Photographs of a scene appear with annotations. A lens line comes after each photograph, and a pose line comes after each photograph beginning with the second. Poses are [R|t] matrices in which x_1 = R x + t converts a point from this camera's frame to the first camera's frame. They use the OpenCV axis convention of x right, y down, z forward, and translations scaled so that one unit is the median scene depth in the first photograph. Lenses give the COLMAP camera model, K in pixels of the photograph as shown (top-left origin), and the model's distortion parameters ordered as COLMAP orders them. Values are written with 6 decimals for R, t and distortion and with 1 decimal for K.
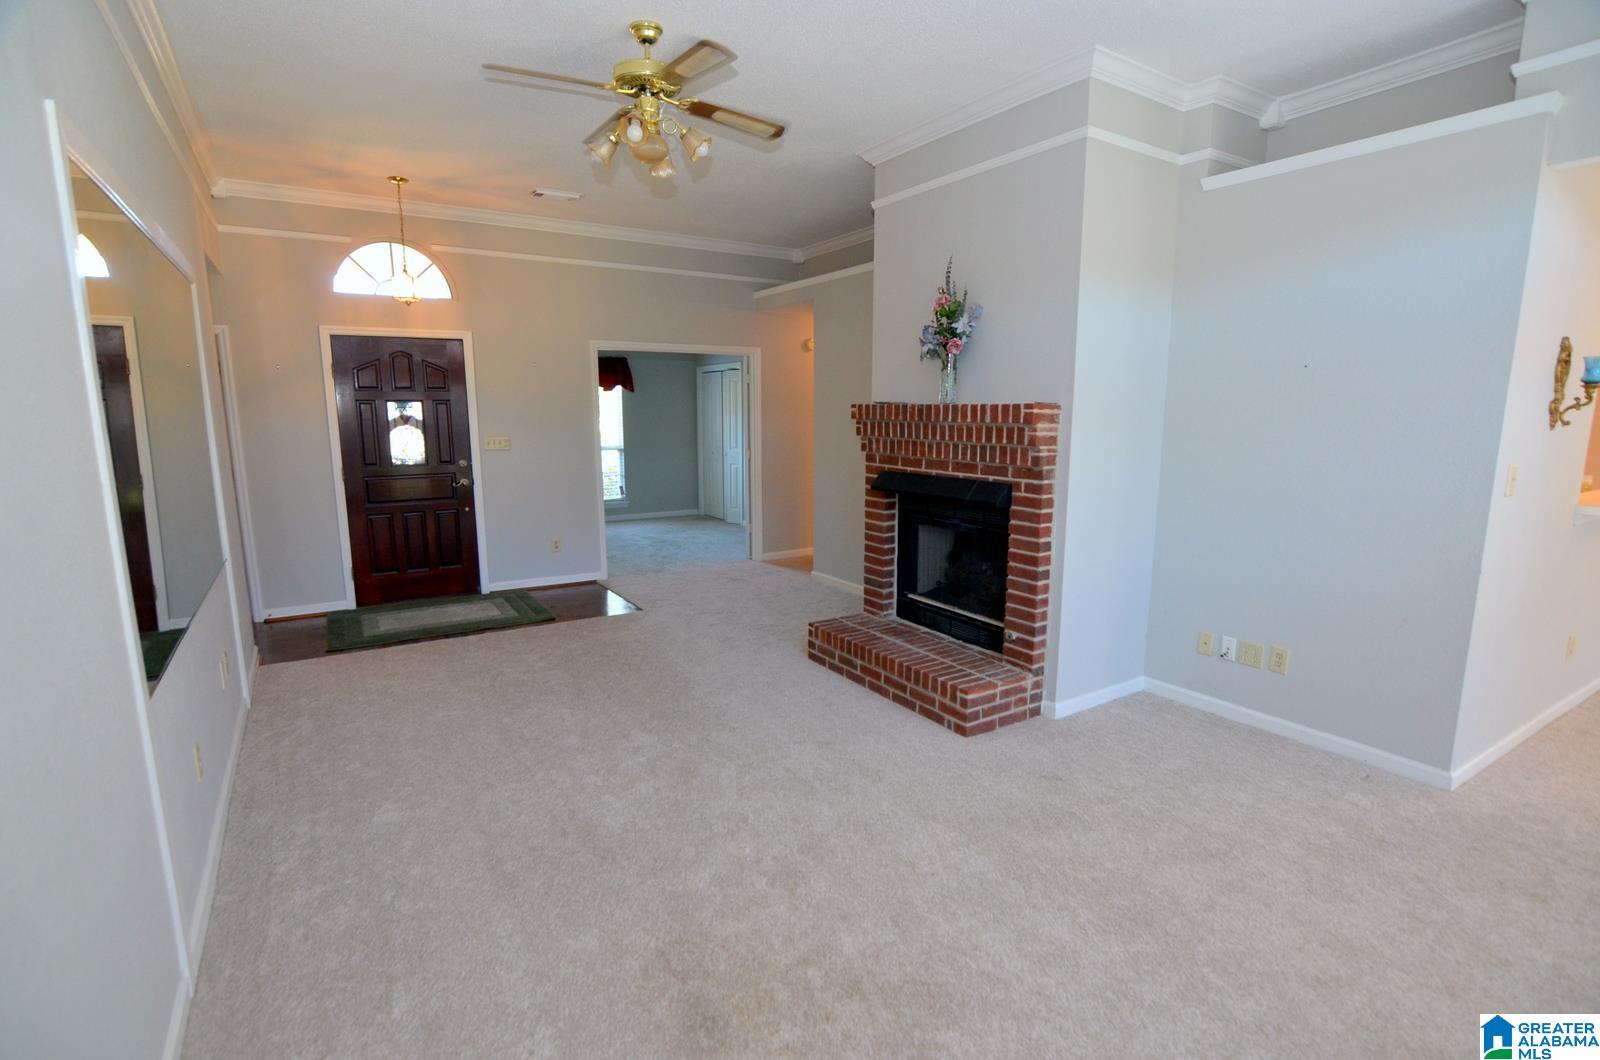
lens RADIAL K [[776.0, 0, 807.3], [0, 776.0, 540.1], [0, 0, 1]] dist [-0.028045, 0.007418]
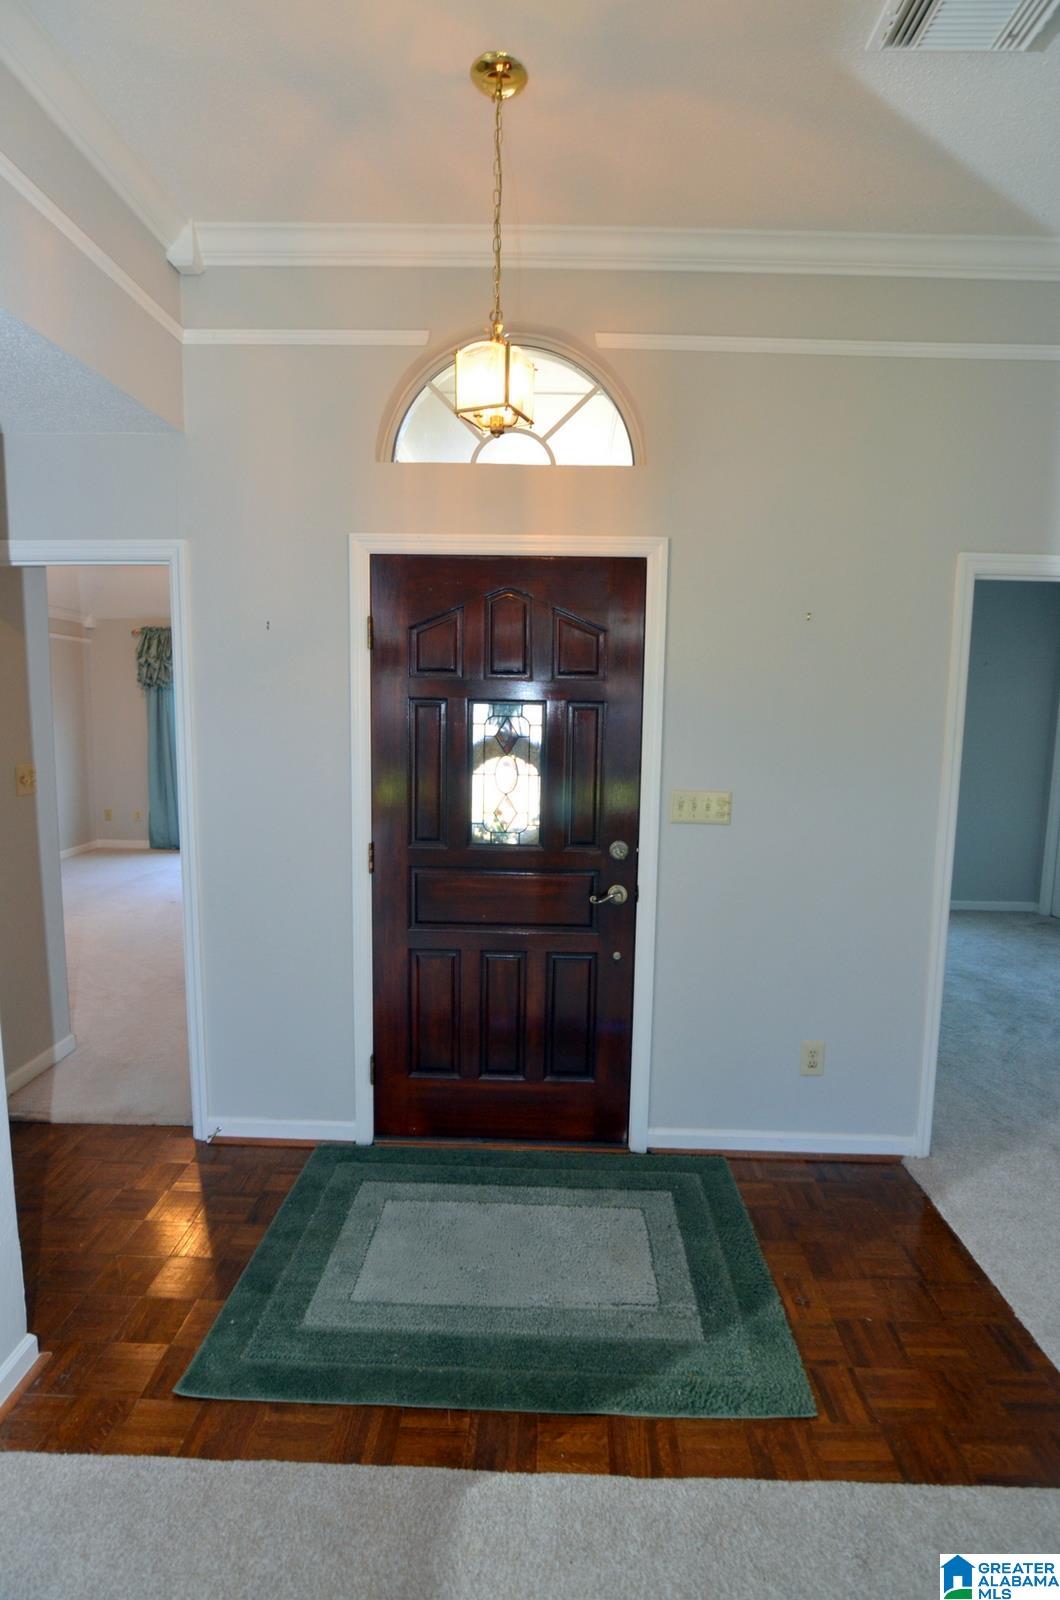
lens RADIAL K [[776.0, 0, 536.9], [0, 776.0, 785.5], [0, 0, 1]] dist [-0.028045, 0.007418]
pose [[0.828561, 0.072435, -0.555194, -0.199722], [-0.111599, 0.993065, -0.036985, -0.090799], [0.548664, 0.092603, 0.830898, 0.495019]]
